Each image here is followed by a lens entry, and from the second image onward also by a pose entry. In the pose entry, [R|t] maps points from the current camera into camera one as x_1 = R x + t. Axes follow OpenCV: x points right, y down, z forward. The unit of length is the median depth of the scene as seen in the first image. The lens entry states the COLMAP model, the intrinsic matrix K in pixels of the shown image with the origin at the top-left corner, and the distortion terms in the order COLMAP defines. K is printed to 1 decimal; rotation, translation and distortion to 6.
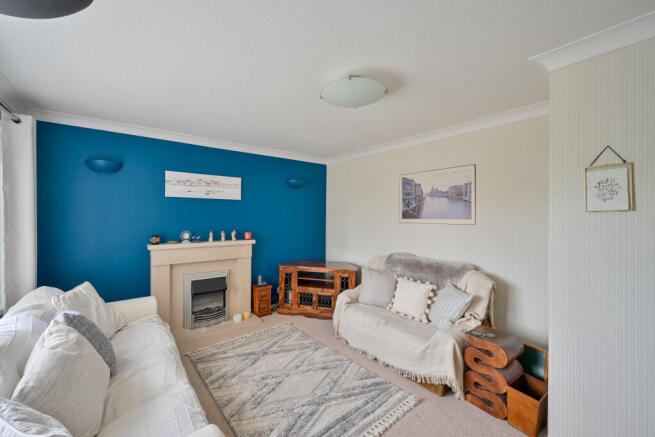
lens RADIAL K [[271.5, 0, 318.1], [0, 271.5, 213.9], [0, 0, 1]] dist [-0.000660, 0.000184]
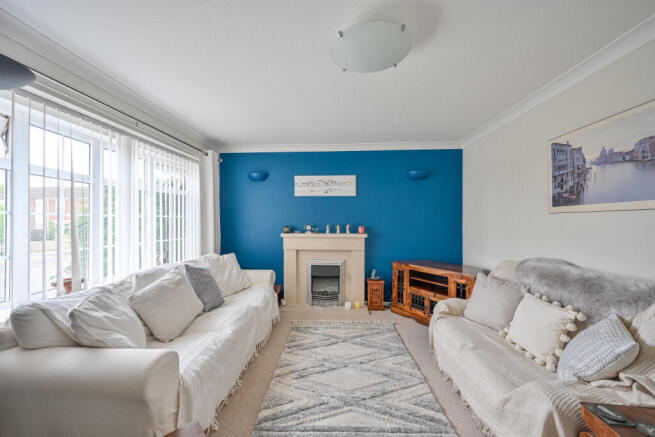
lens RADIAL K [[258.9, 0, 327.5], [0, 258.9, 218.5], [0, 0, 1]] dist [0.001383, 0.000265]
pose [[0.743901, -0.012388, -0.668175, 0.349548], [0.006365, 0.999914, -0.011452, 0.053720], [0.668259, 0.004266, 0.743916, 0.191957]]
